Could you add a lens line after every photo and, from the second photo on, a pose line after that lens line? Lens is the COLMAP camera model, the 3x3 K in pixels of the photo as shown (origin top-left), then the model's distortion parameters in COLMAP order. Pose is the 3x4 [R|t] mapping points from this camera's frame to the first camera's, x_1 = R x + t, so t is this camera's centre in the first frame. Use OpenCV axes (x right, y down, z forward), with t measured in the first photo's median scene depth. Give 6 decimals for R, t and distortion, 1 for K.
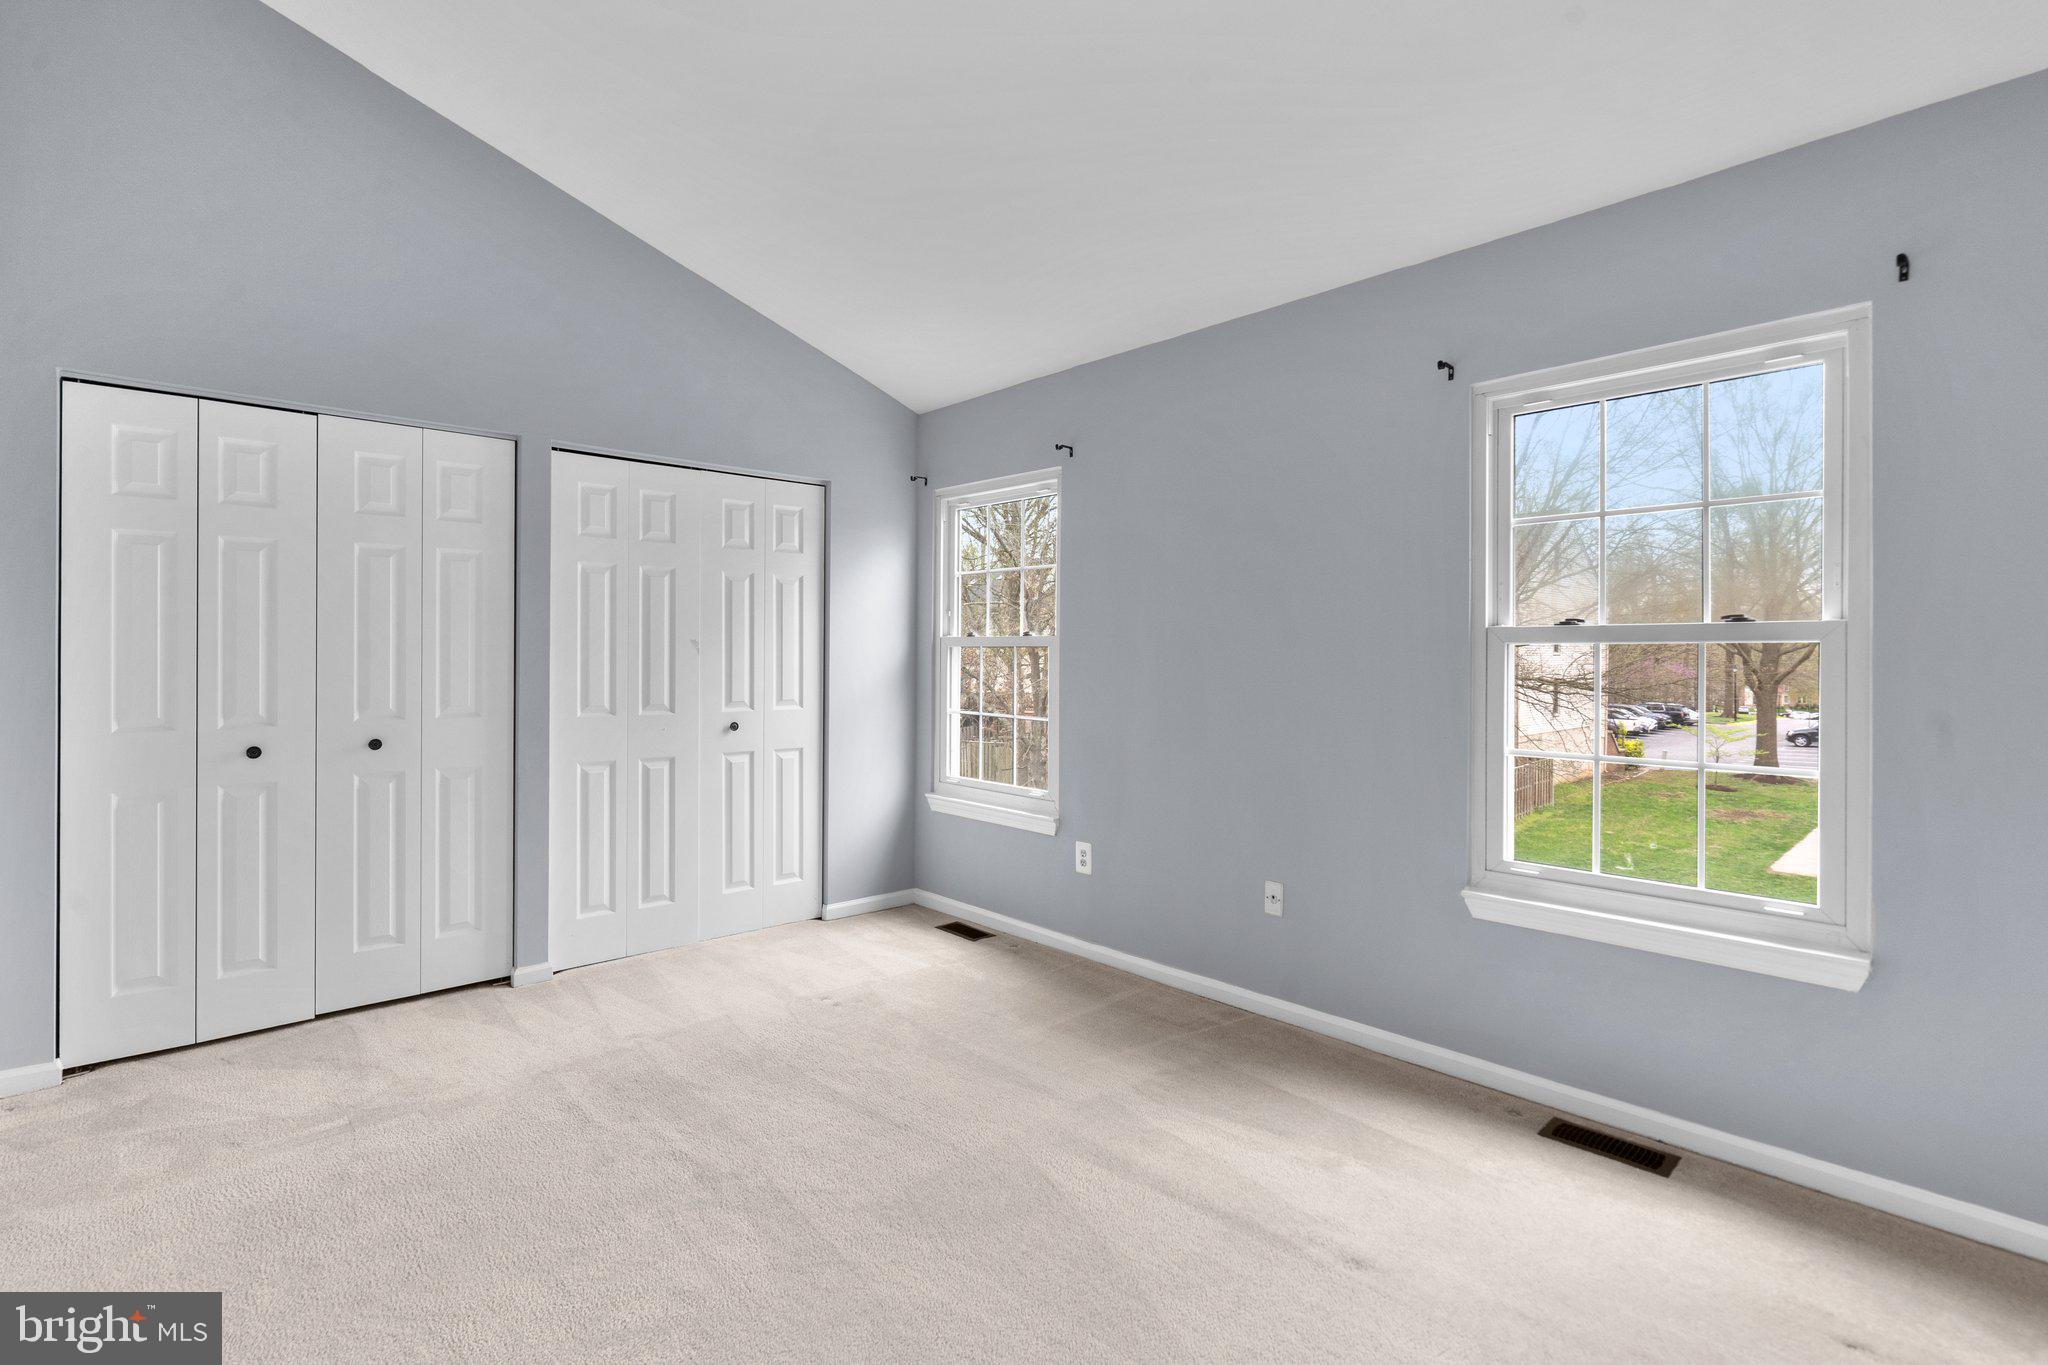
lens RADIAL K [[944.6, 0, 1103.7], [0, 944.6, 654.0], [0, 0, 1]] dist [-0.008805, 0.003319]
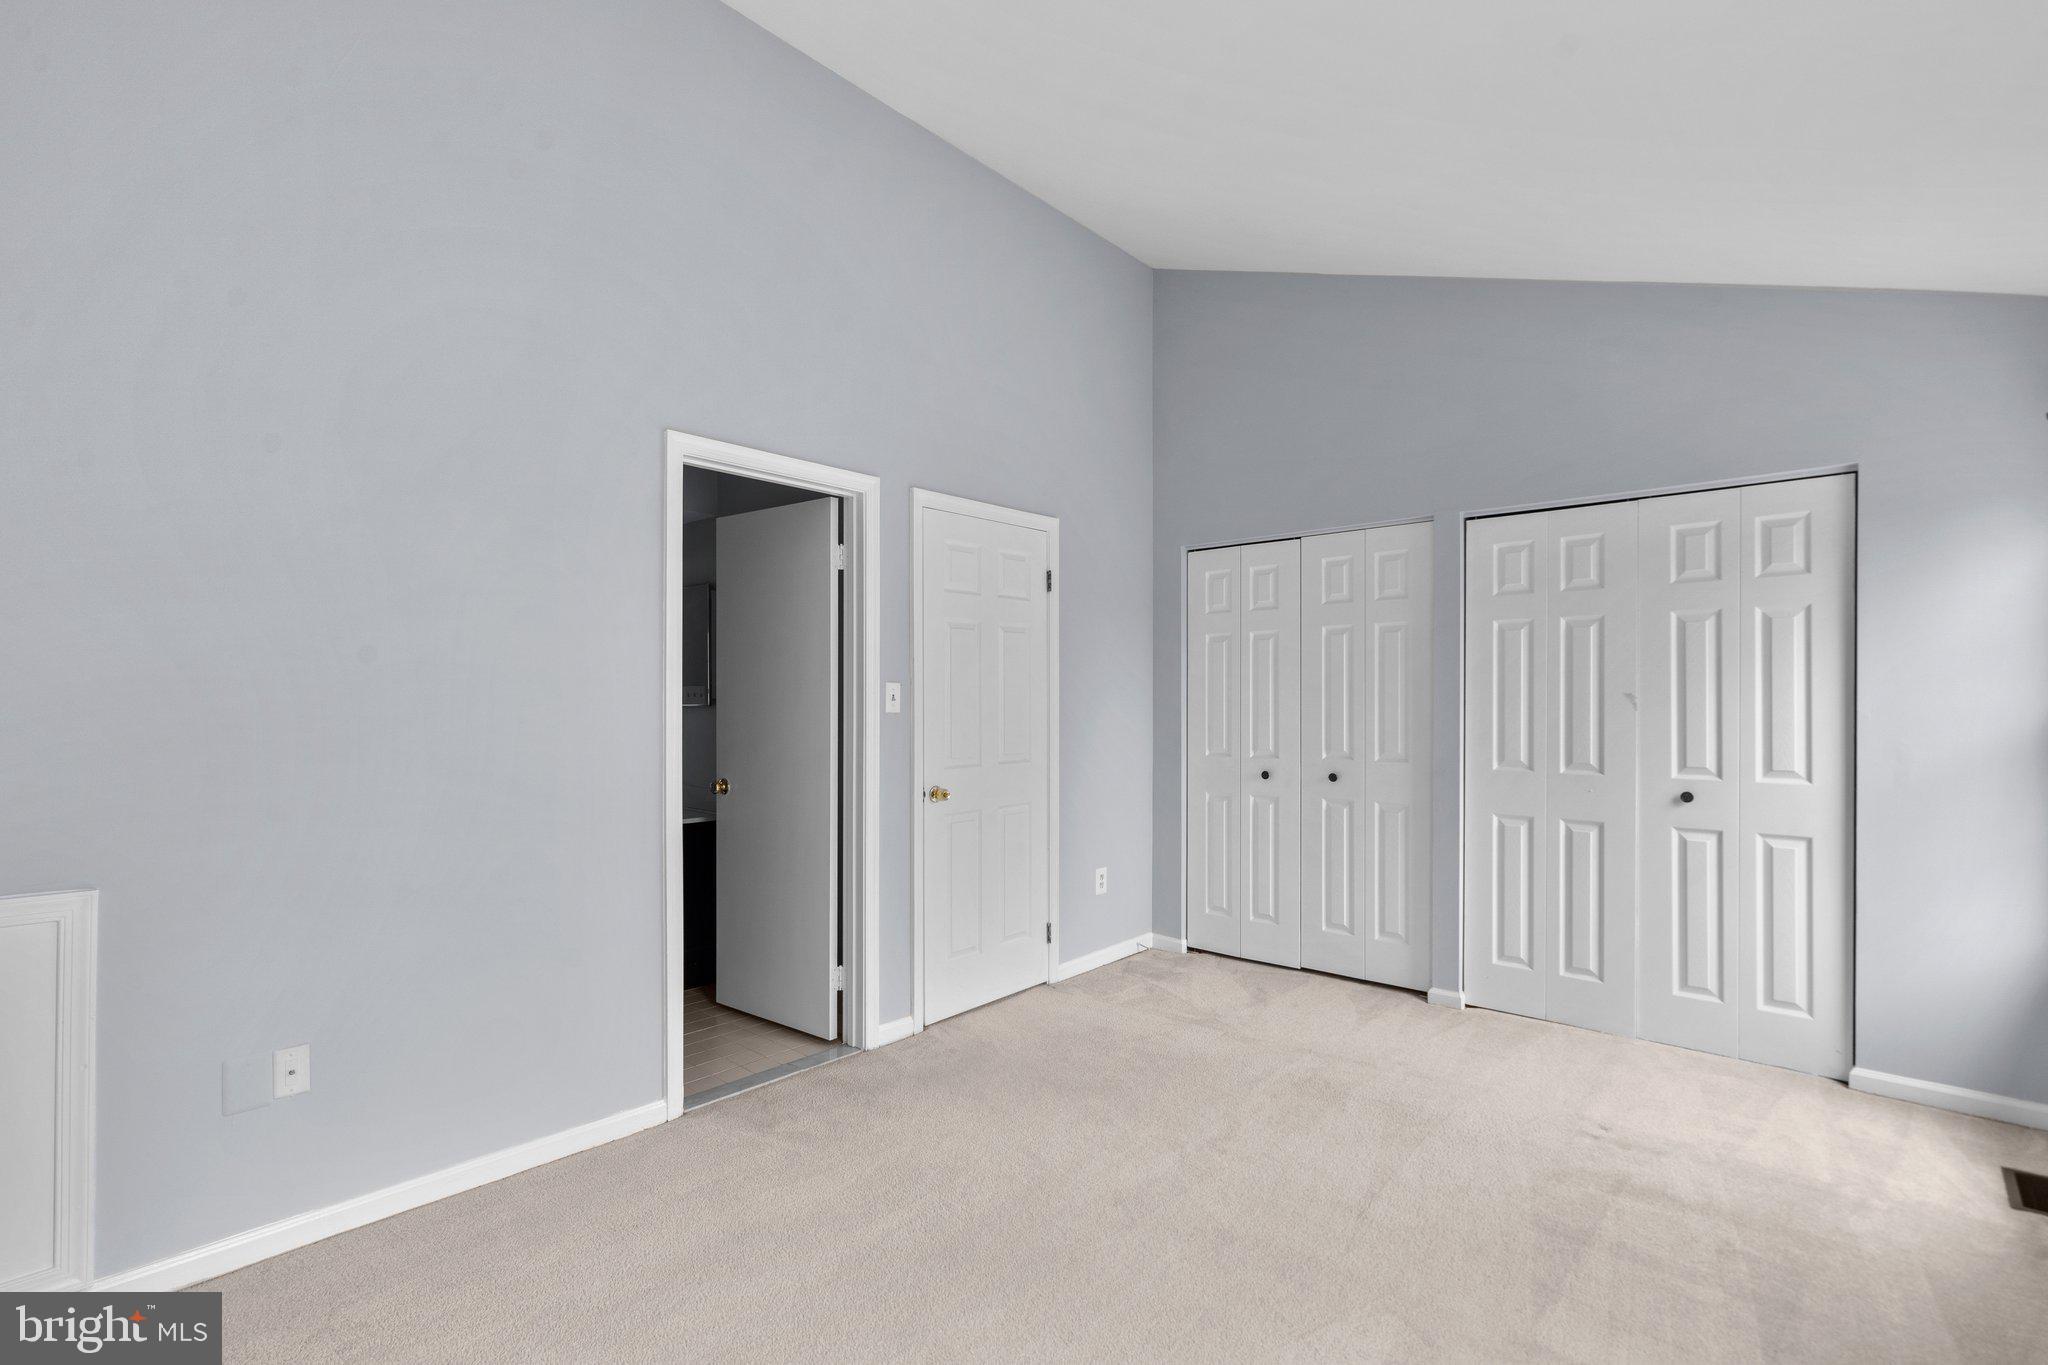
lens RADIAL K [[944.6, 0, 992.5], [0, 944.6, 708.5], [0, 0, 1]] dist [-0.008805, 0.003319]
pose [[0.055513, -0.000327, -0.998458, 0.440315], [-0.002623, 0.999996, -0.000473, 0.000883], [0.998455, 0.002645, 0.055512, 0.376688]]
